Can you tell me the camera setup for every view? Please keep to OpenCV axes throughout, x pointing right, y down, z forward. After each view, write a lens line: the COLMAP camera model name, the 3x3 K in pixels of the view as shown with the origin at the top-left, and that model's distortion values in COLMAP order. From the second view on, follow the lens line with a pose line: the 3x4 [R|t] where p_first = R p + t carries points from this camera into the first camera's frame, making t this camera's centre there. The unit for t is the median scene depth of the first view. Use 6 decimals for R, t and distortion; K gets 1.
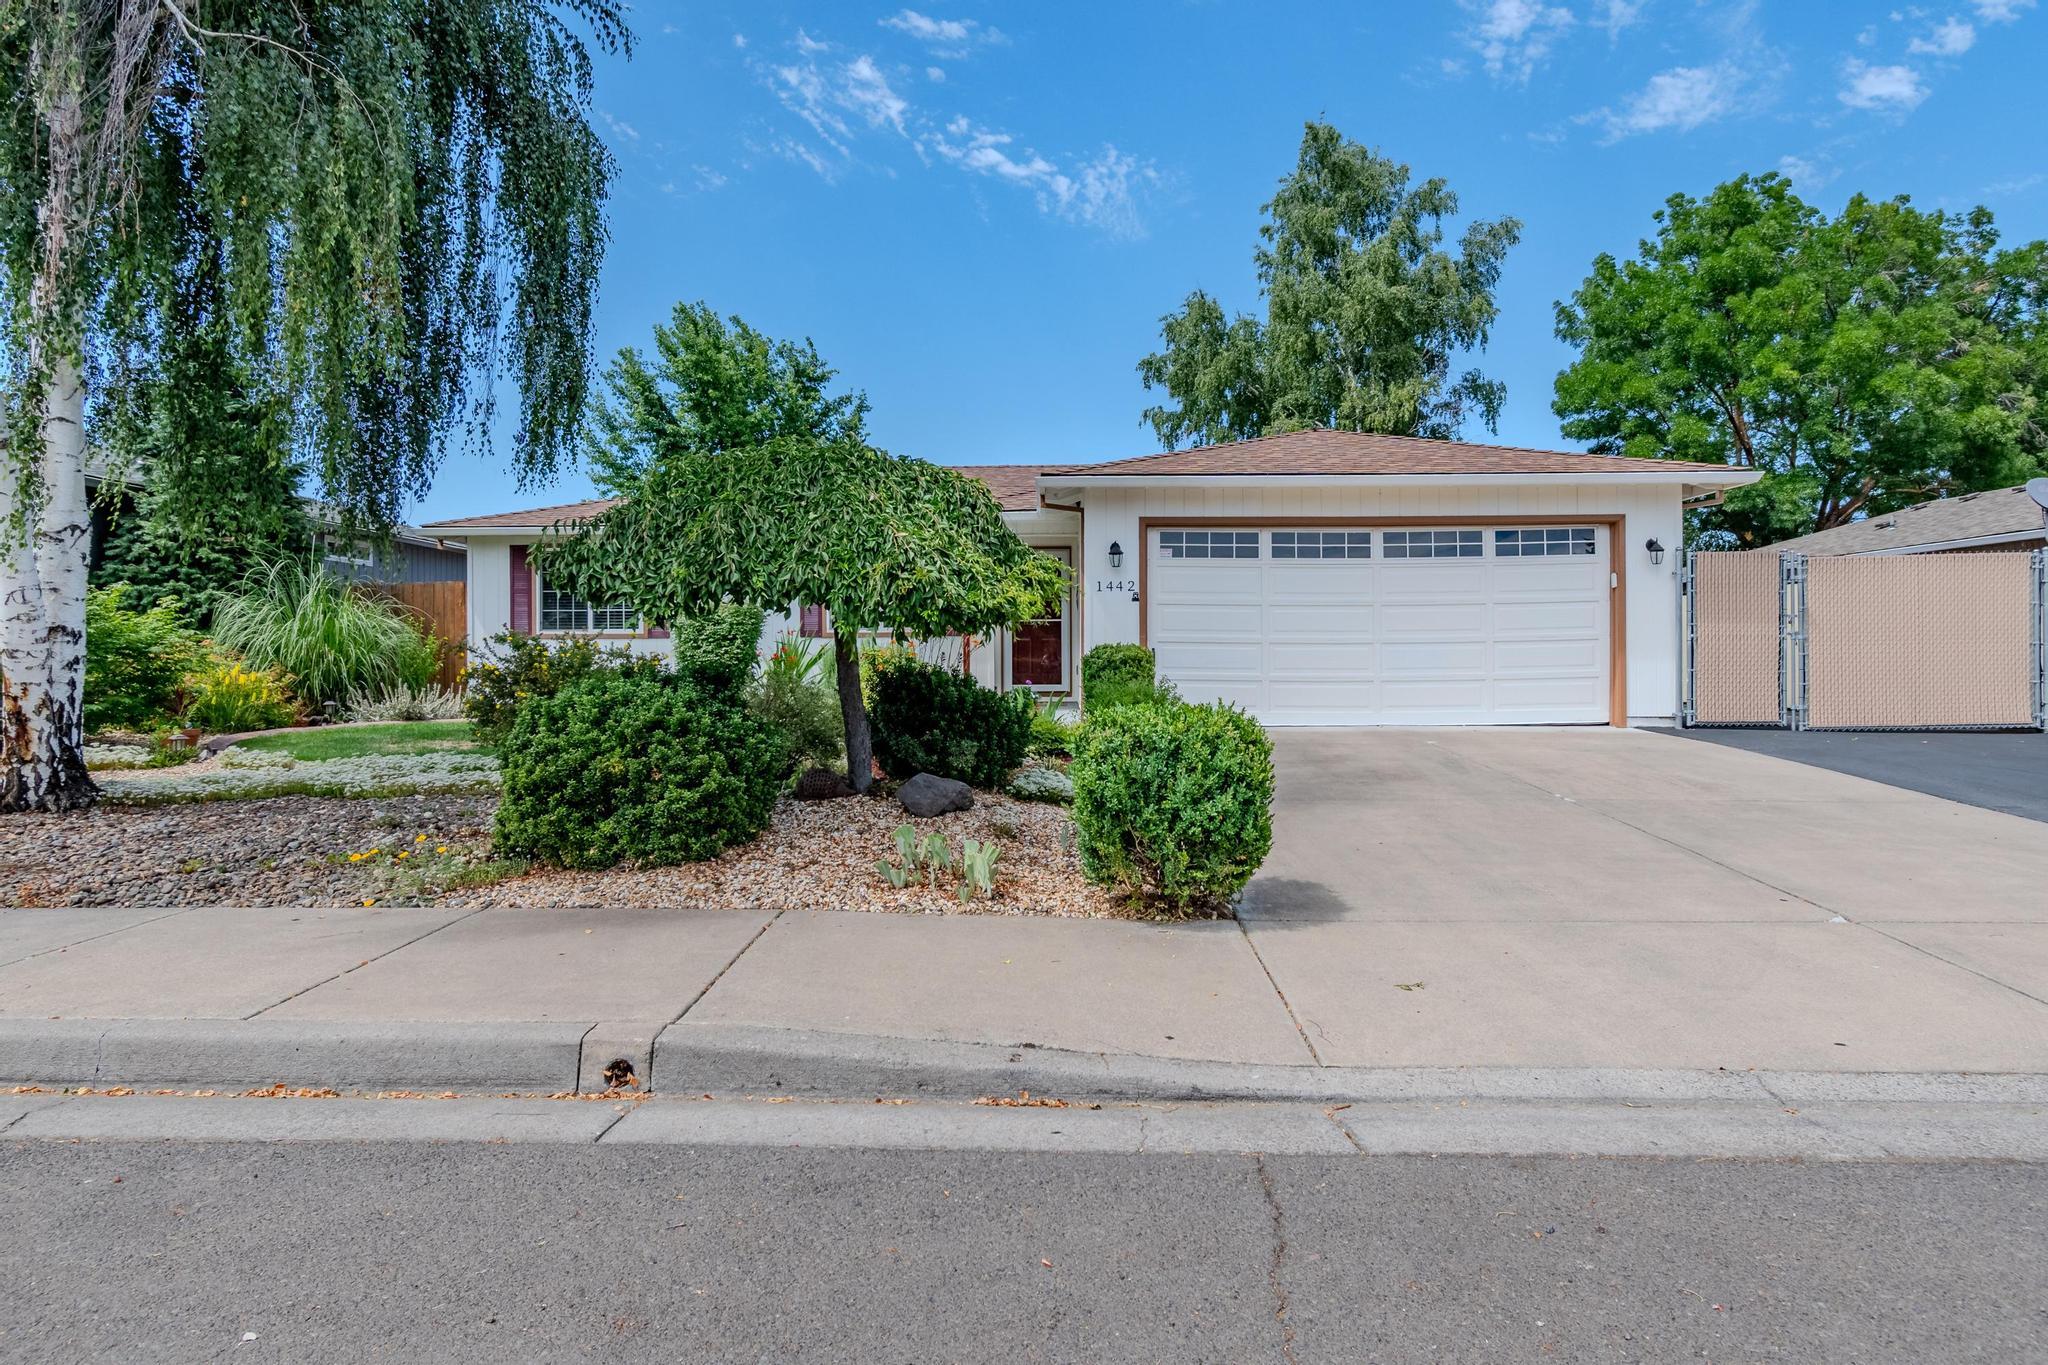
lens RADIAL K [[1143.1, 0, 1037.8], [0, 1143.1, 646.6], [0, 0, 1]] dist [-0.007484, 0.001898]
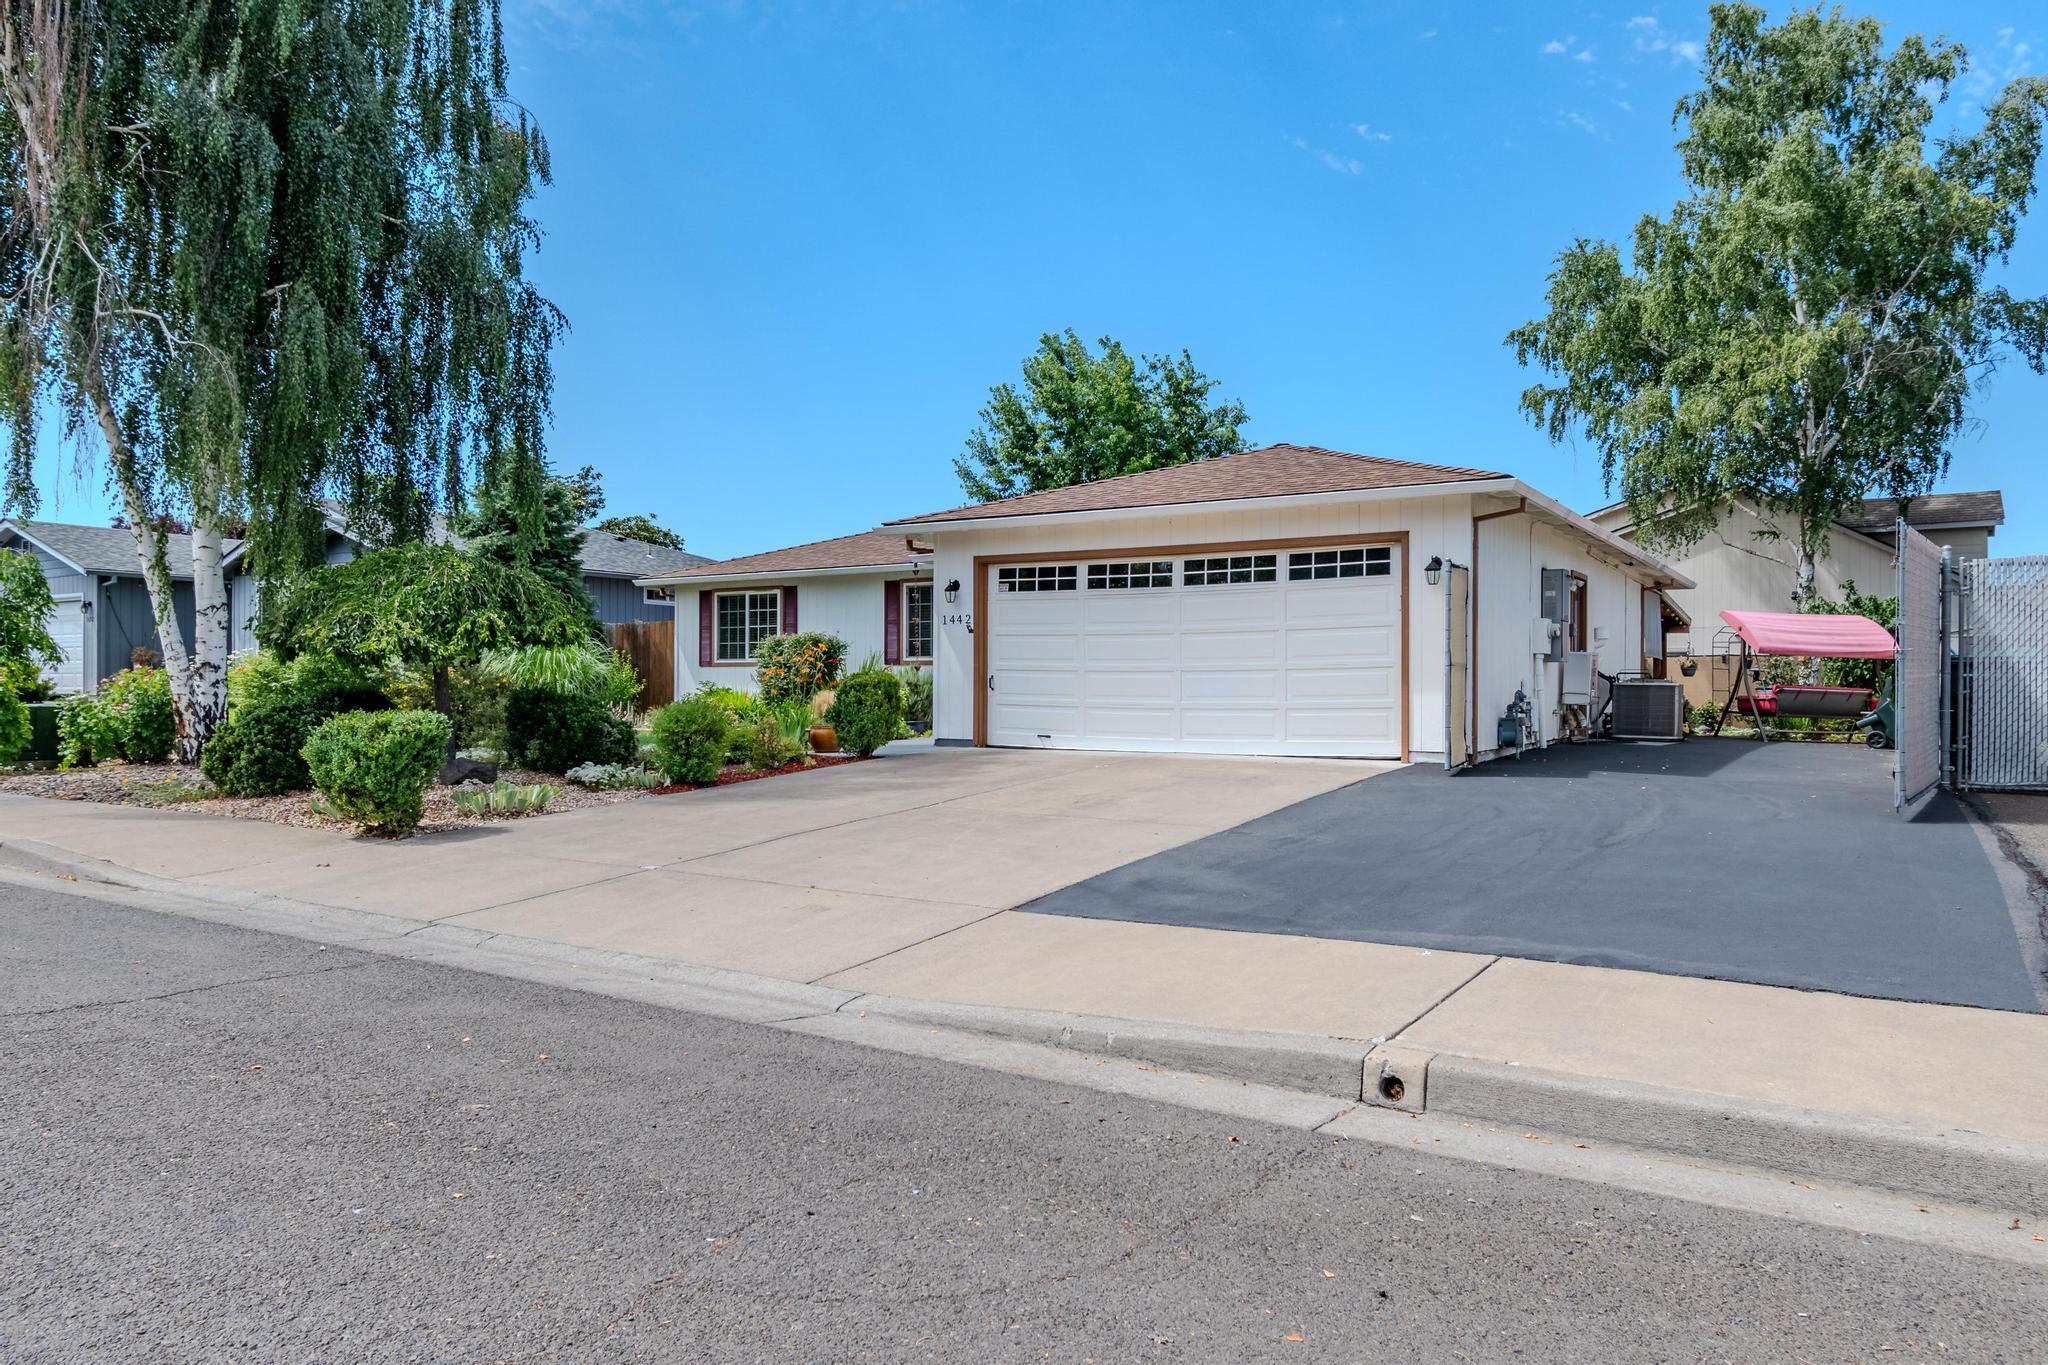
lens RADIAL K [[1335.8, 0, 1029.4], [0, 1335.8, 689.3], [0, 0, 1]] dist [-0.006260, -0.003817]
pose [[0.857557, 0.007367, -0.514336, 0.587876], [-0.000731, 0.999914, 0.013103, -0.001807], [0.514389, -0.010861, 0.857488, -0.056286]]
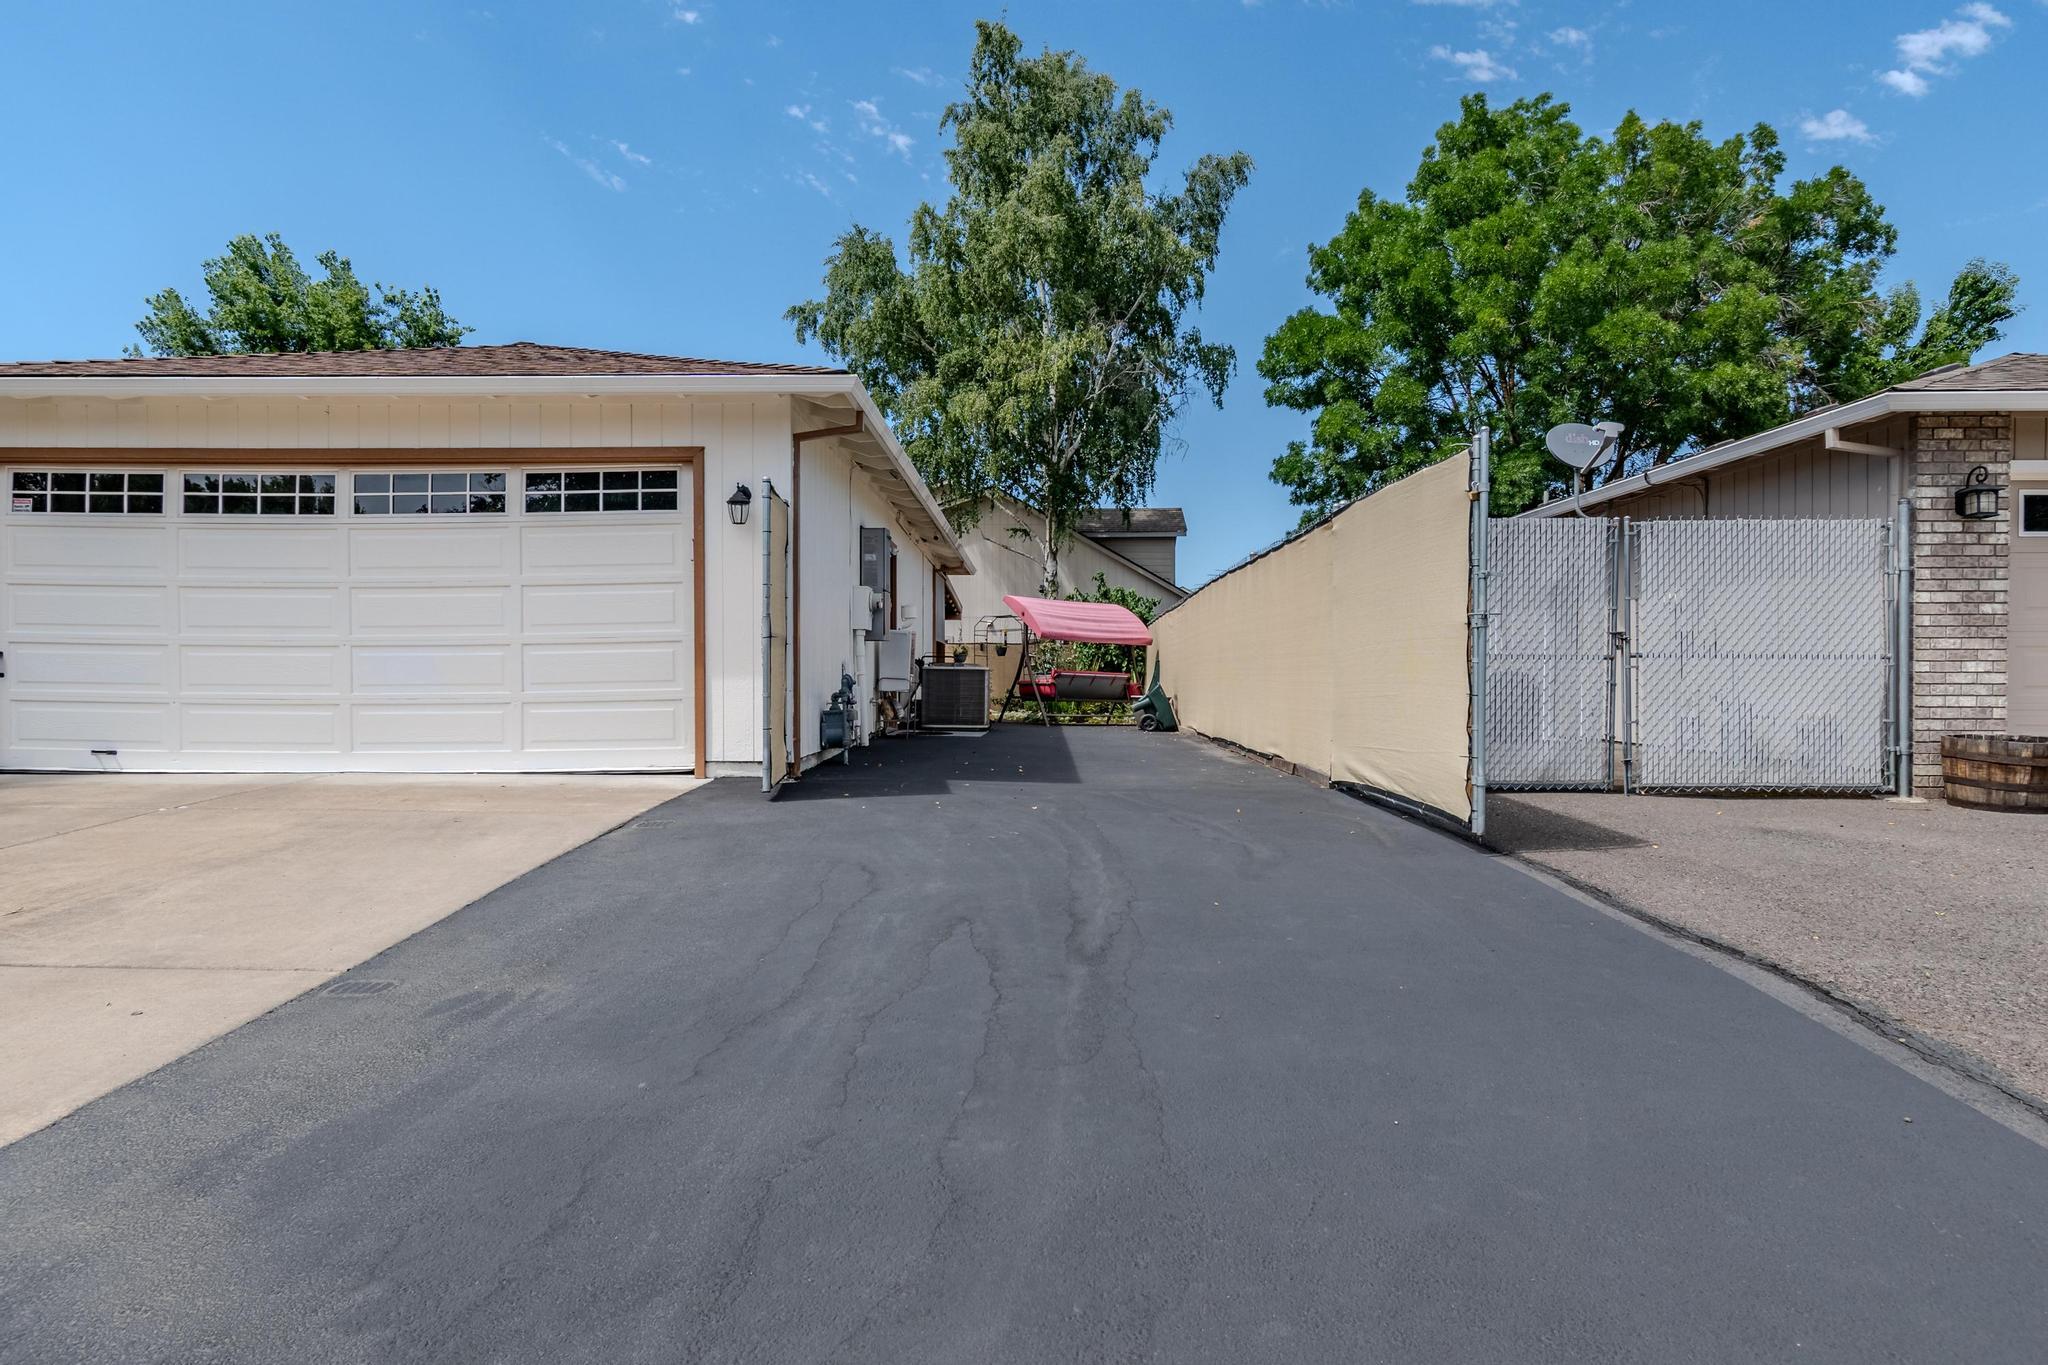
lens RADIAL K [[1224.3, 0, 1034.7], [0, 1224.3, 672.5], [0, 0, 1]] dist [-0.000216, -0.004756]
pose [[0.999819, 0.003802, 0.018628, 0.502261], [-0.003948, 0.999961, 0.007840, 0.003620], [-0.018597, -0.007912, 0.999796, 0.223374]]
